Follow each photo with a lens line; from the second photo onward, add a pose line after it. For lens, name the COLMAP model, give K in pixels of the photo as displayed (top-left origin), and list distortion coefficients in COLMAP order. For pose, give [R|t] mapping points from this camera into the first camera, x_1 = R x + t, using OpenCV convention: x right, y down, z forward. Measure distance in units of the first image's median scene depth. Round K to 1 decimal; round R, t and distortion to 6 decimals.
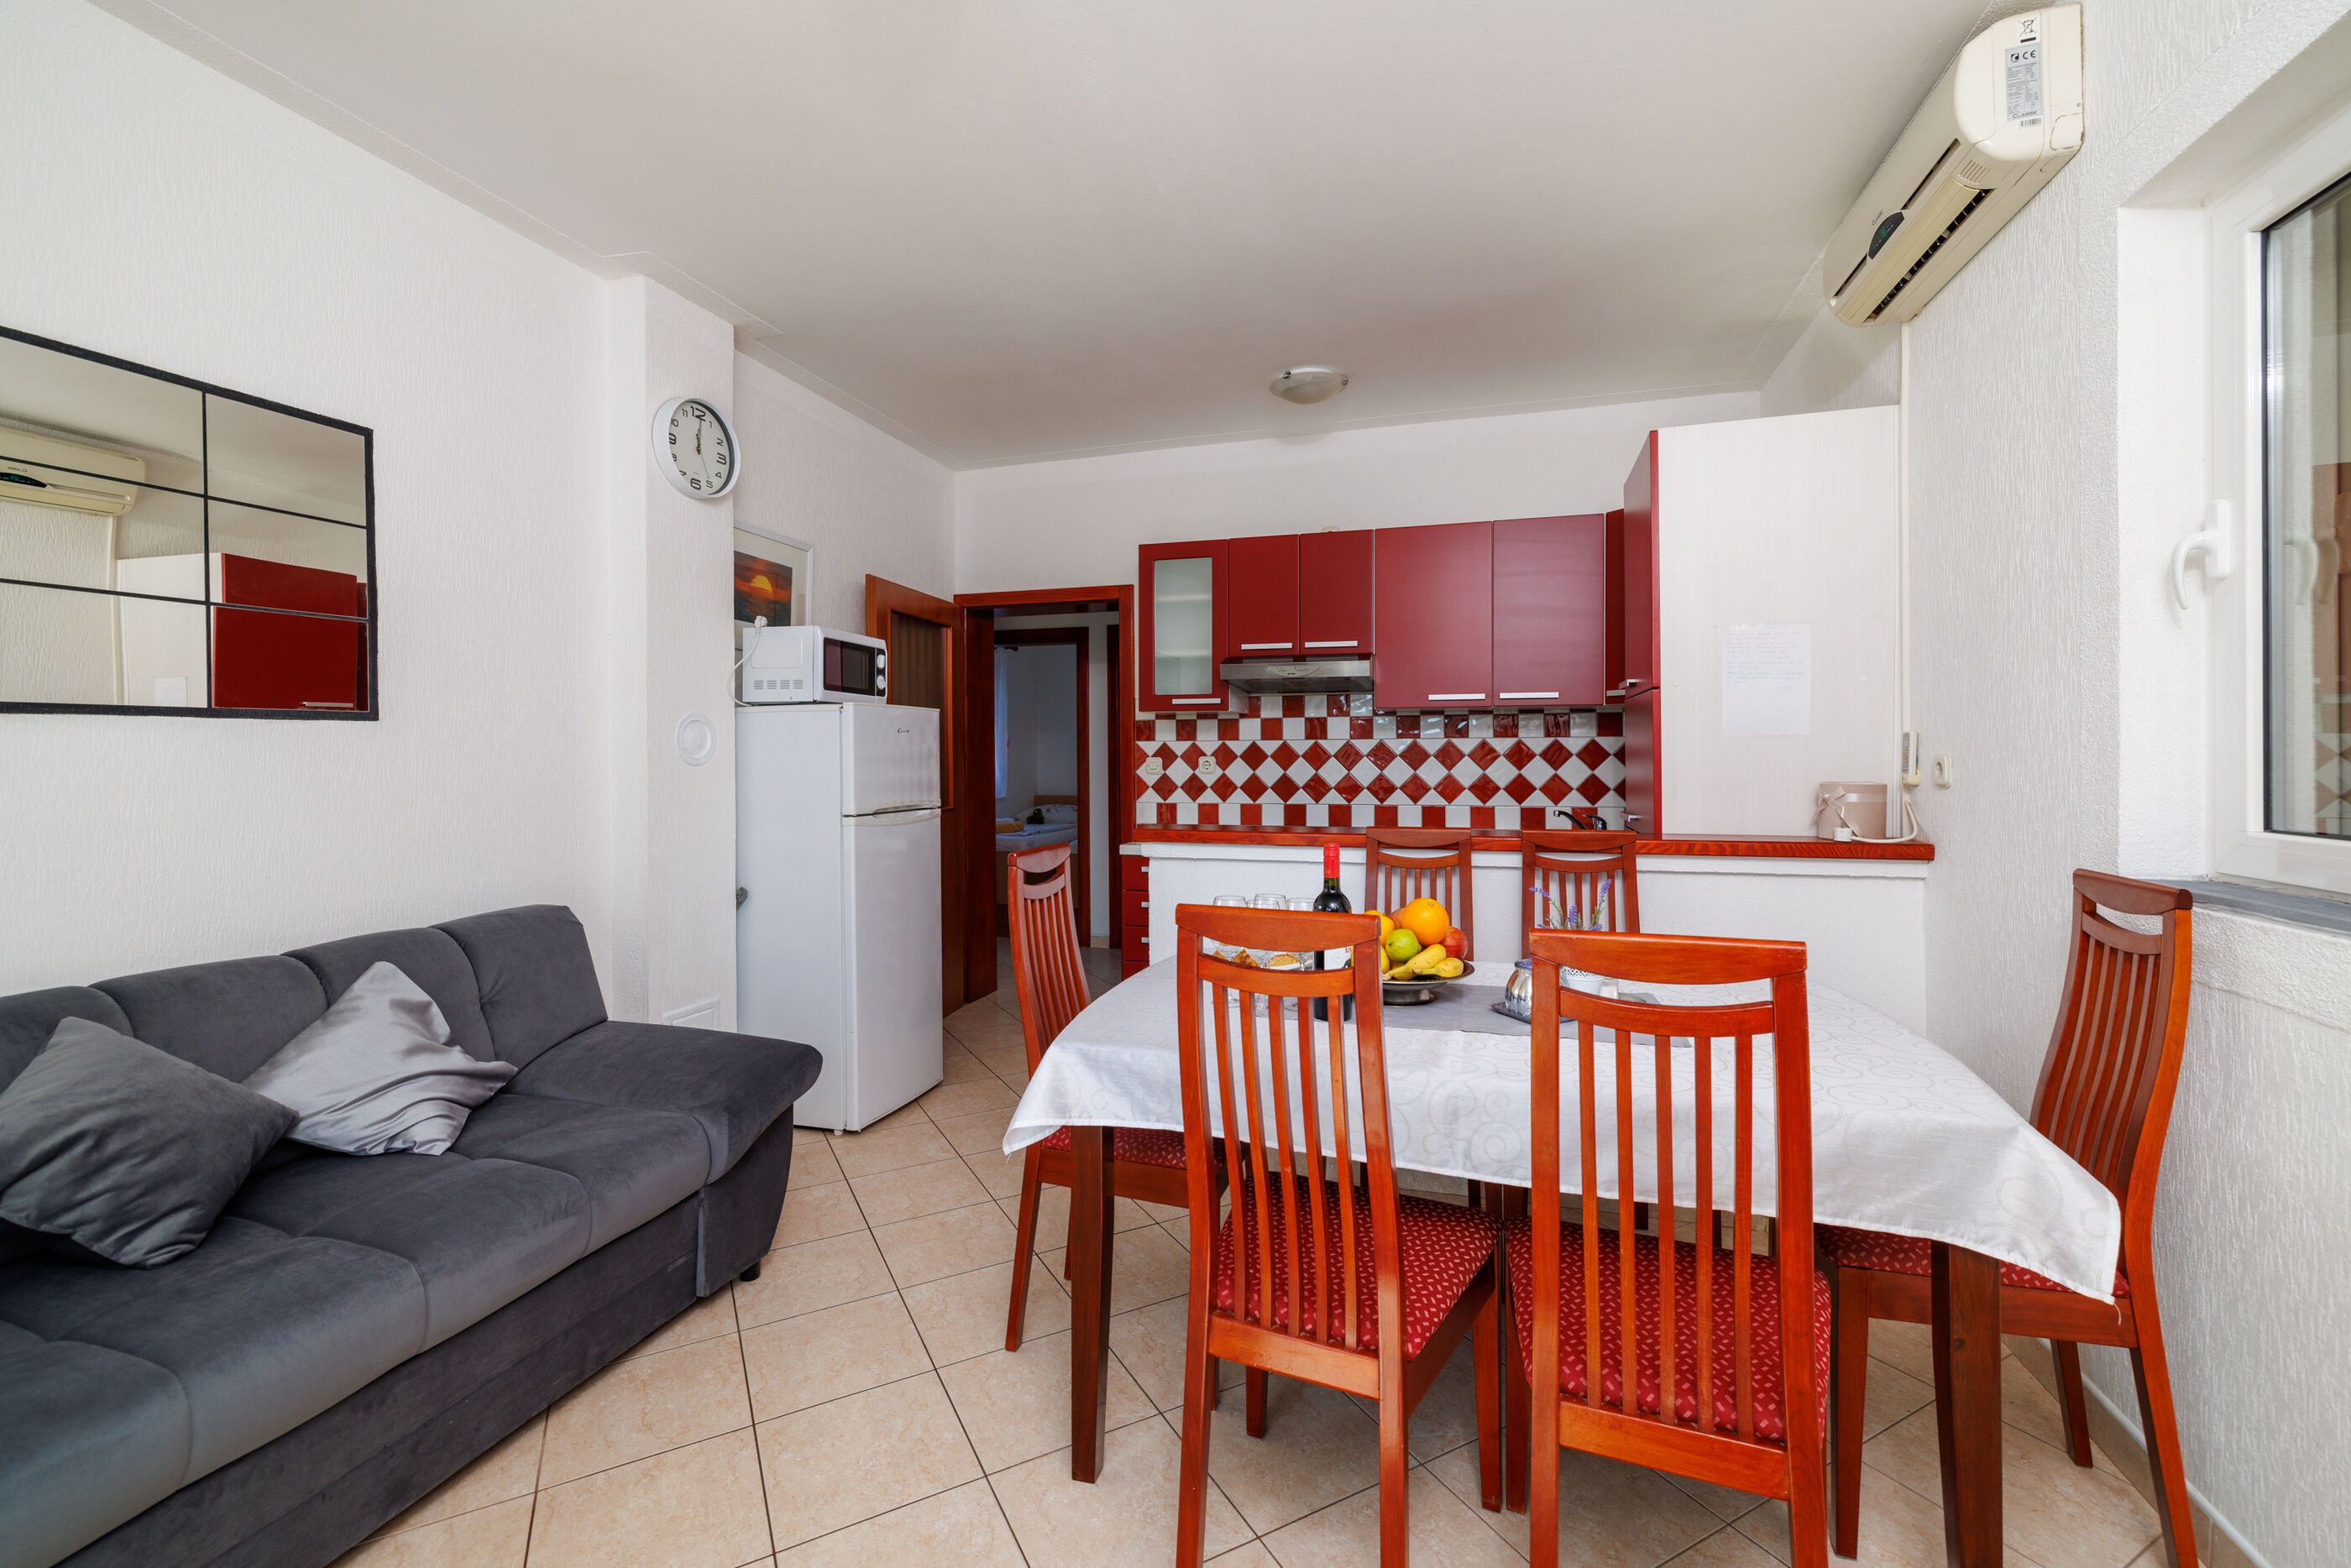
lens RADIAL K [[991.2, 0, 1164.9], [0, 991.2, 753.8], [0, 0, 1]] dist [0.000729, 0.000388]
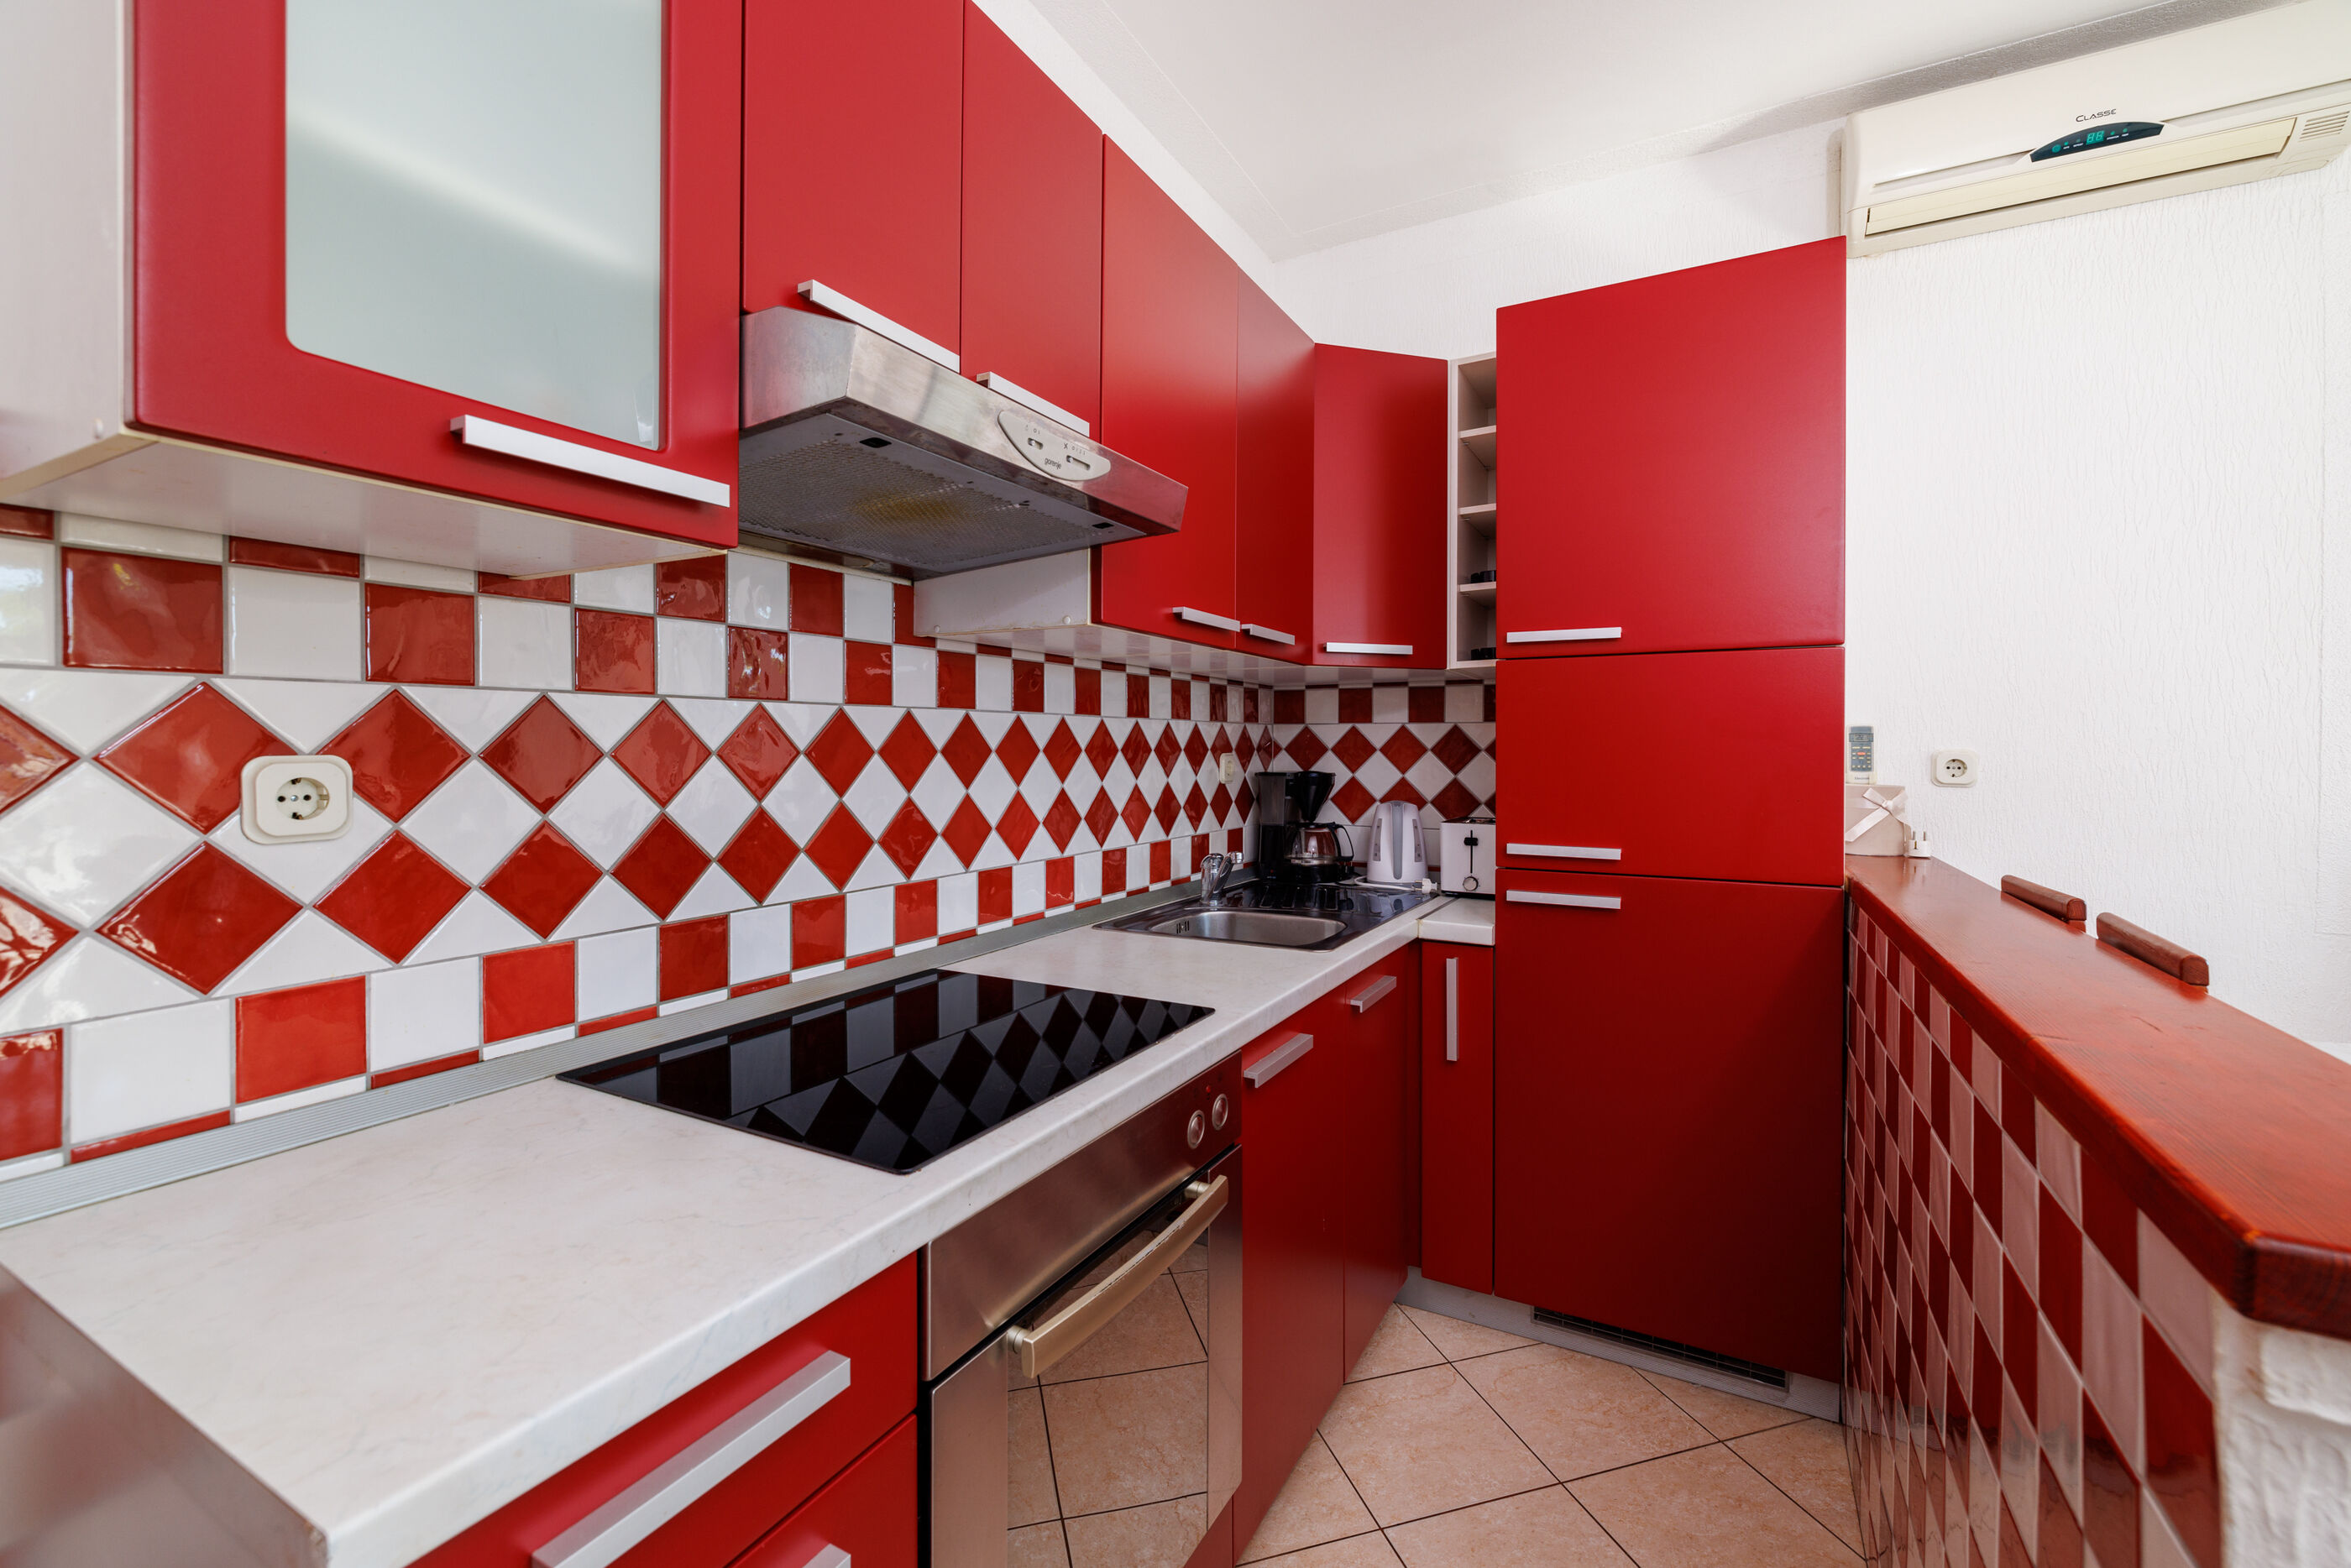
lens RADIAL K [[991.2, 0, 1213.2], [0, 991.2, 759.8], [0, 0, 1]] dist [0.000729, 0.000388]
pose [[0.188226, -0.010407, 0.982071, -0.155778], [-0.003533, 0.999930, 0.011273, 0.000490], [-0.982119, -0.005591, 0.188176, 0.991712]]
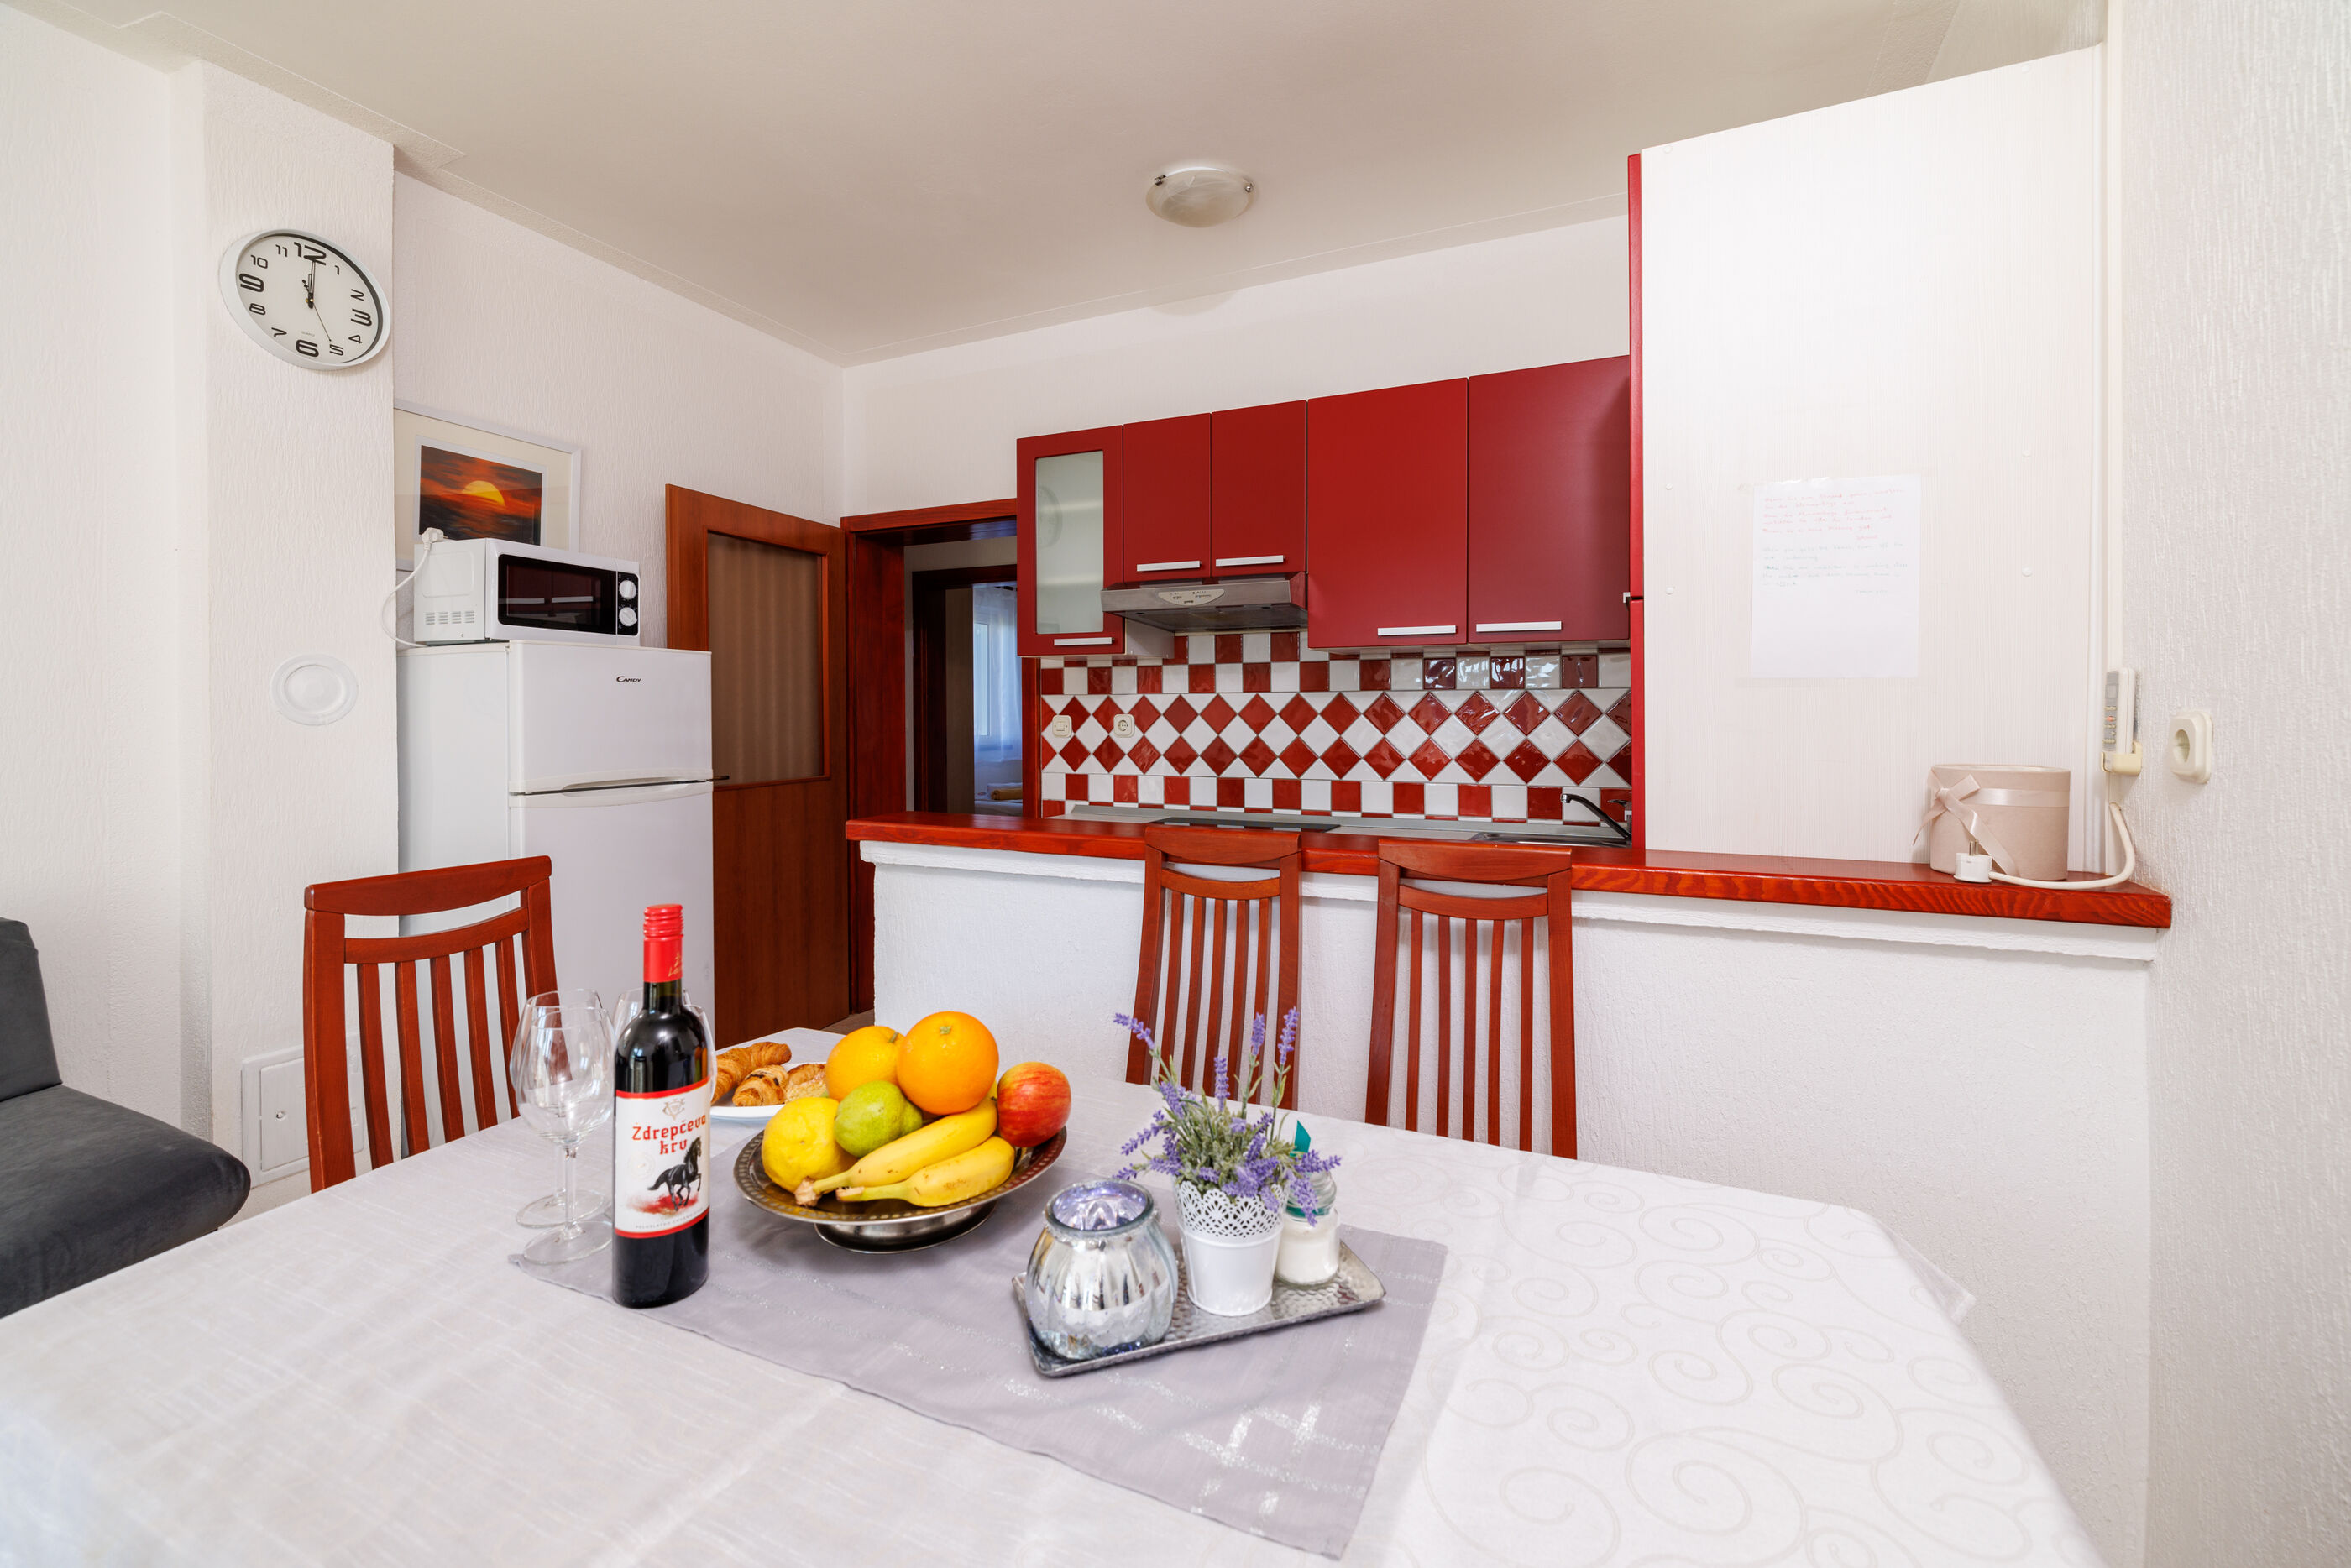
lens RADIAL K [[991.2, 0, 1174.9], [0, 991.2, 714.6], [0, 0, 1]] dist [0.000729, 0.000388]
pose [[0.990300, 0.002530, -0.138924, 0.241894], [-0.002124, 0.999993, 0.003068, 0.000467], [0.138930, -0.002743, 0.990298, 0.303196]]
